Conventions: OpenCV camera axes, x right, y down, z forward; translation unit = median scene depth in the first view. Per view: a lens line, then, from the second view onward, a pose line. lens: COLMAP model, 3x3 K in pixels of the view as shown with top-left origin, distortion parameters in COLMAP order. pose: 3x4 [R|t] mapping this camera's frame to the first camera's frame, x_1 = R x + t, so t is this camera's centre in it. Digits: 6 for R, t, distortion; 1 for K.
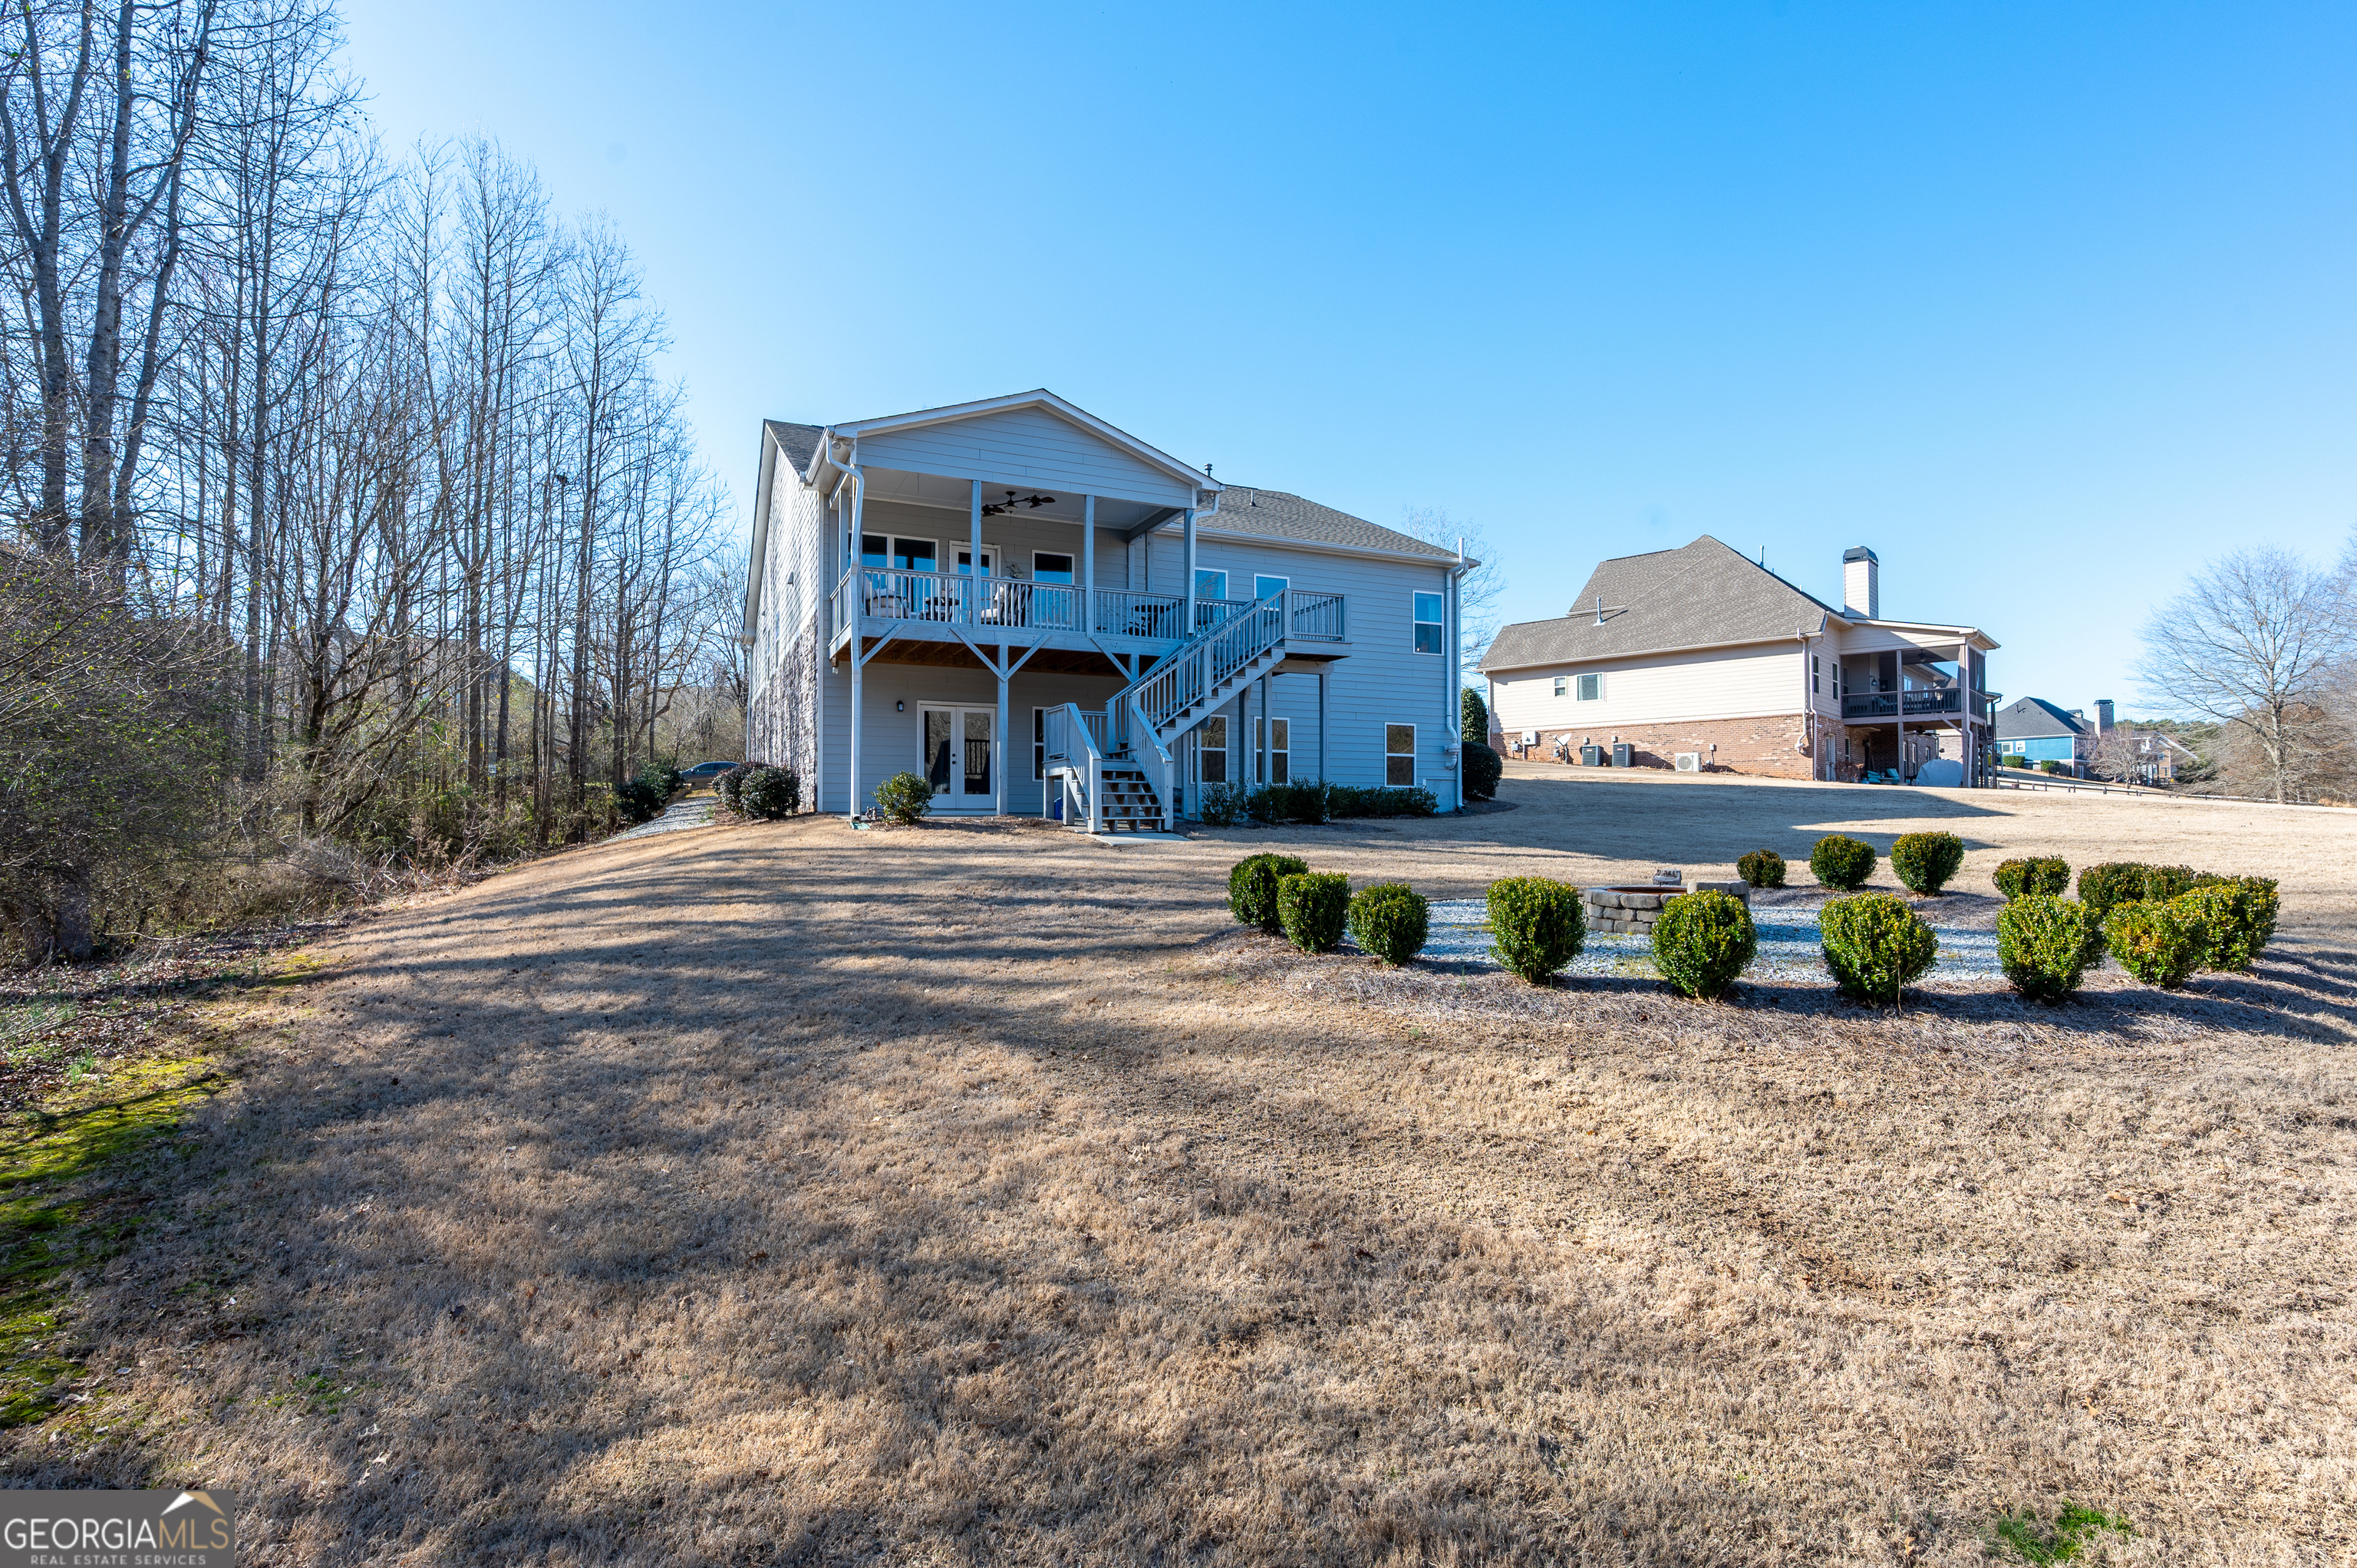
lens RADIAL K [[1109.8, 0, 1178.5], [0, 1109.8, 784.0], [0, 0, 1]] dist [0.000835, 0.000161]
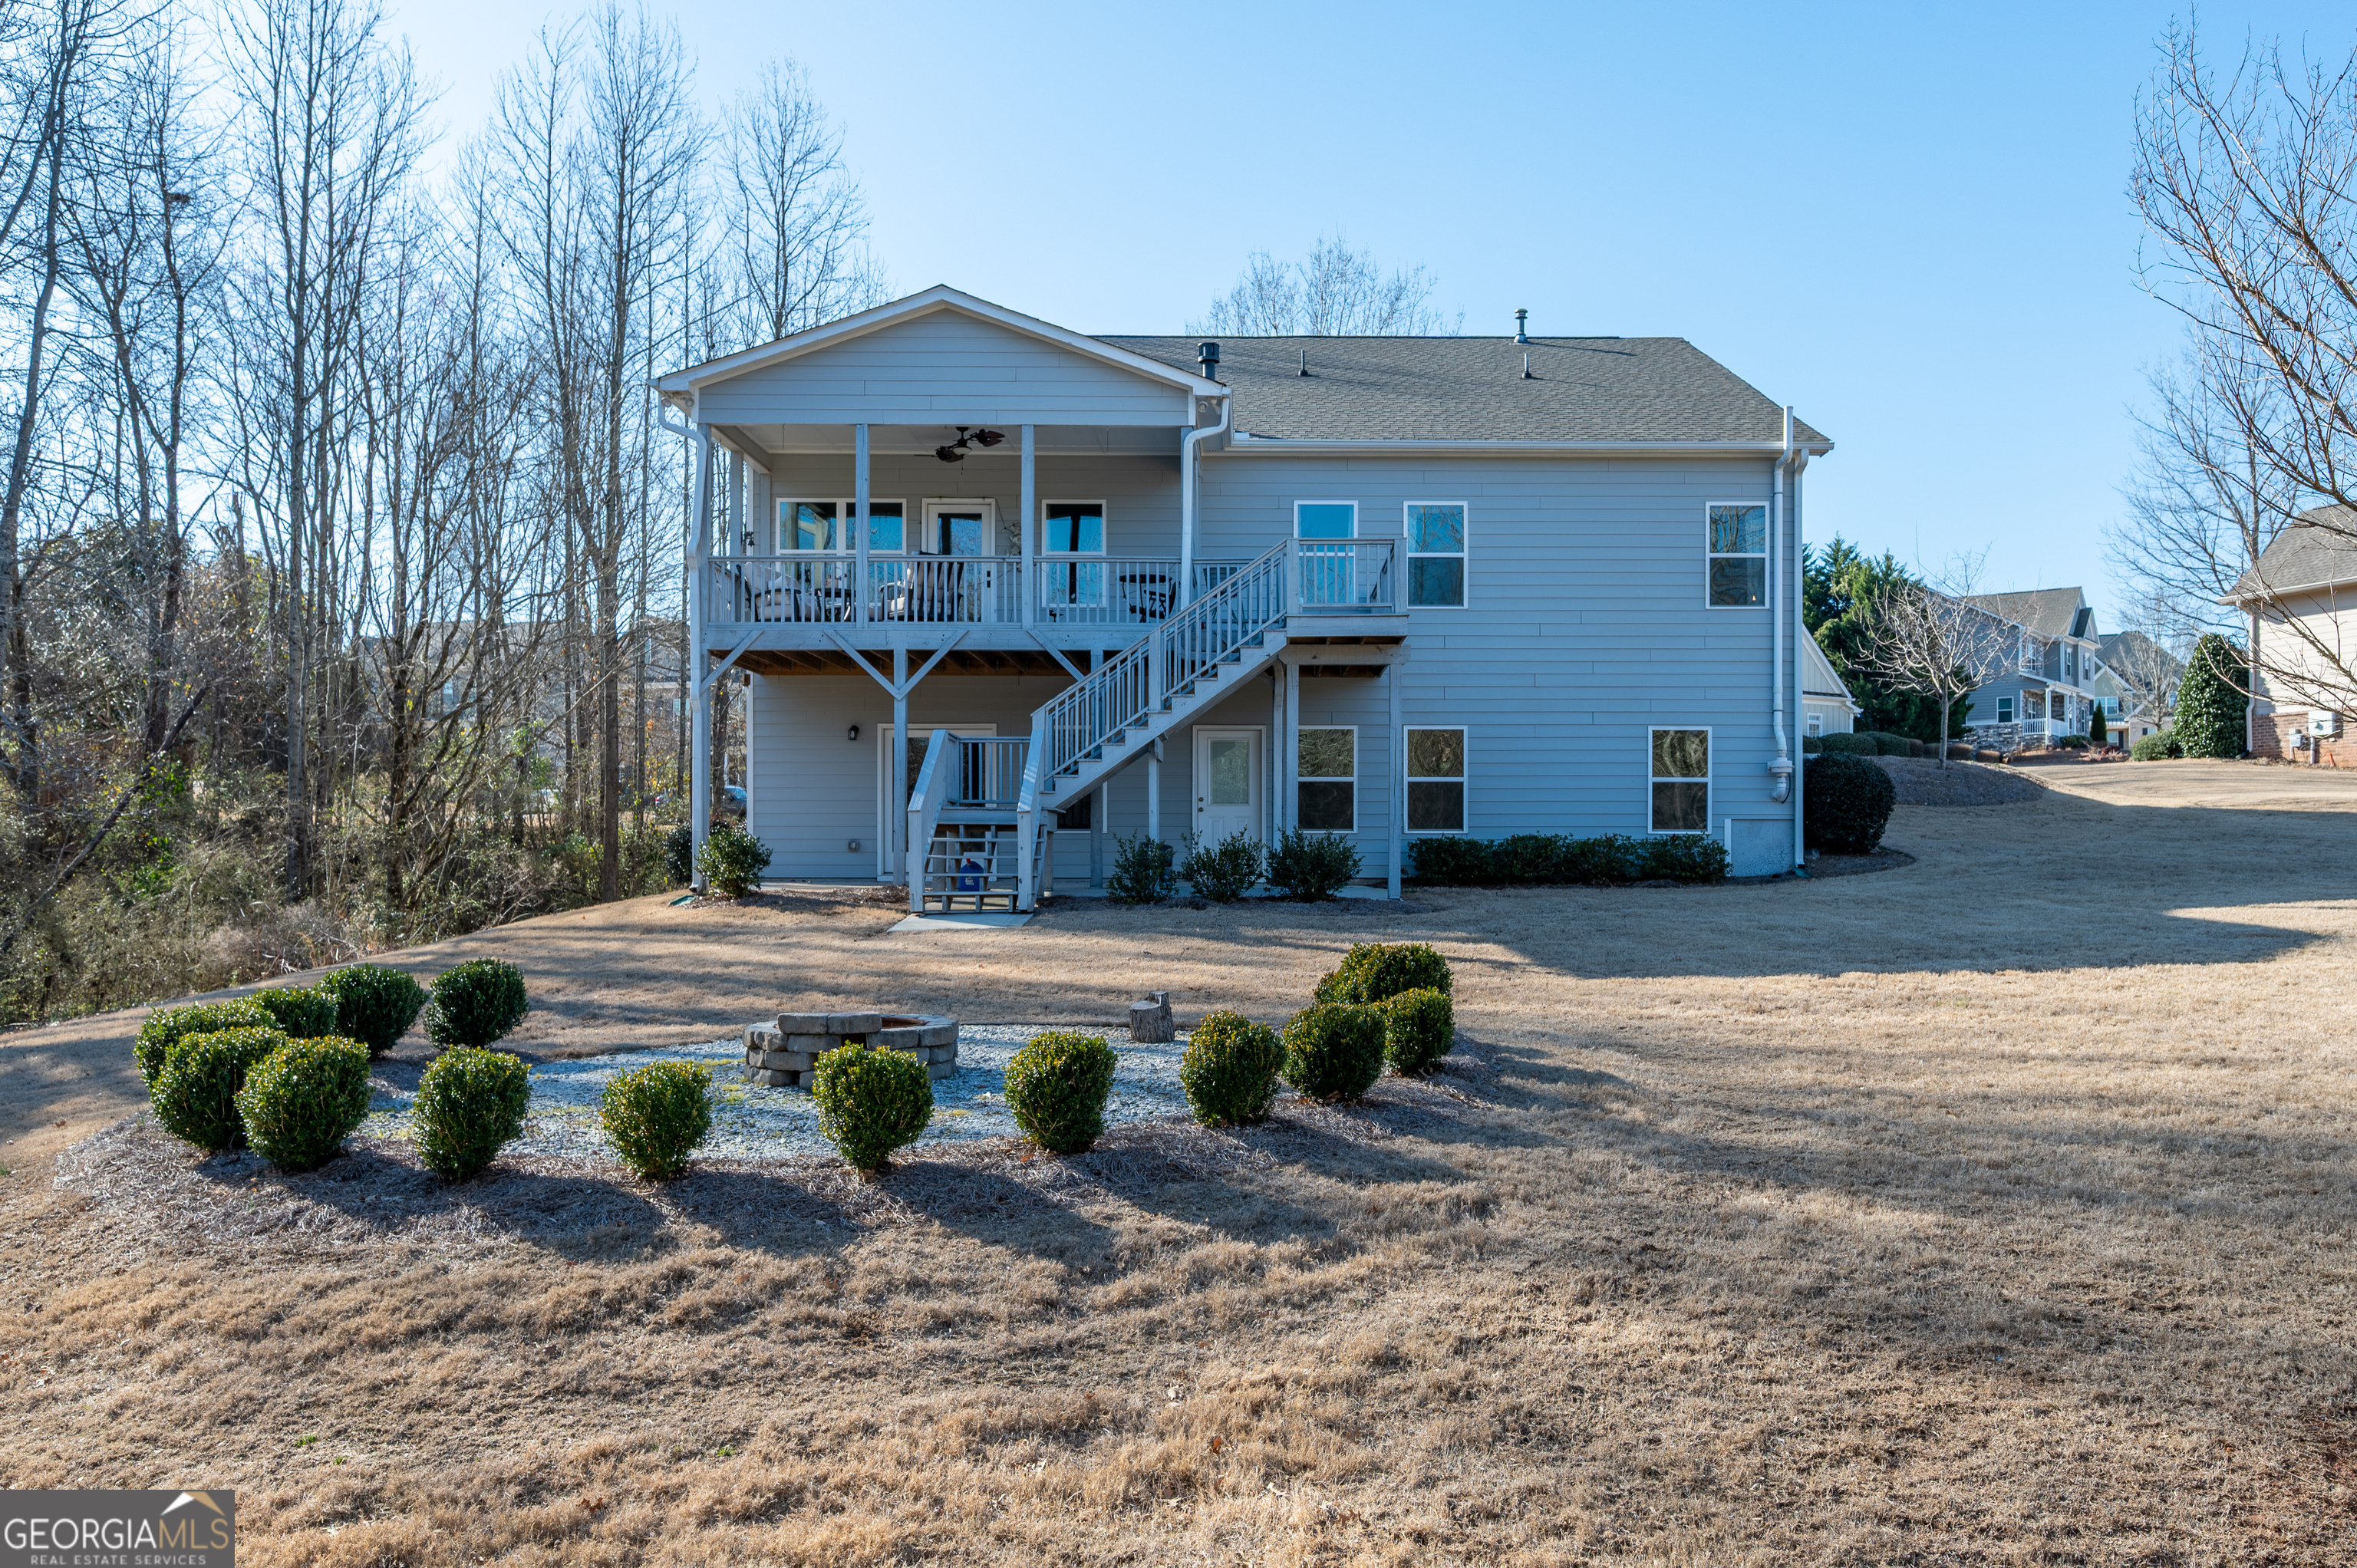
lens RADIAL K [[1797.7, 0, 1178.5], [0, 1797.7, 784.0], [0, 0, 1]] dist [-0.005059, -0.002504]
pose [[0.913476, -0.016749, -0.406547, 0.466686], [0.011631, 0.999819, -0.015057, -0.017137], [0.406726, 0.009026, 0.913506, 0.007649]]
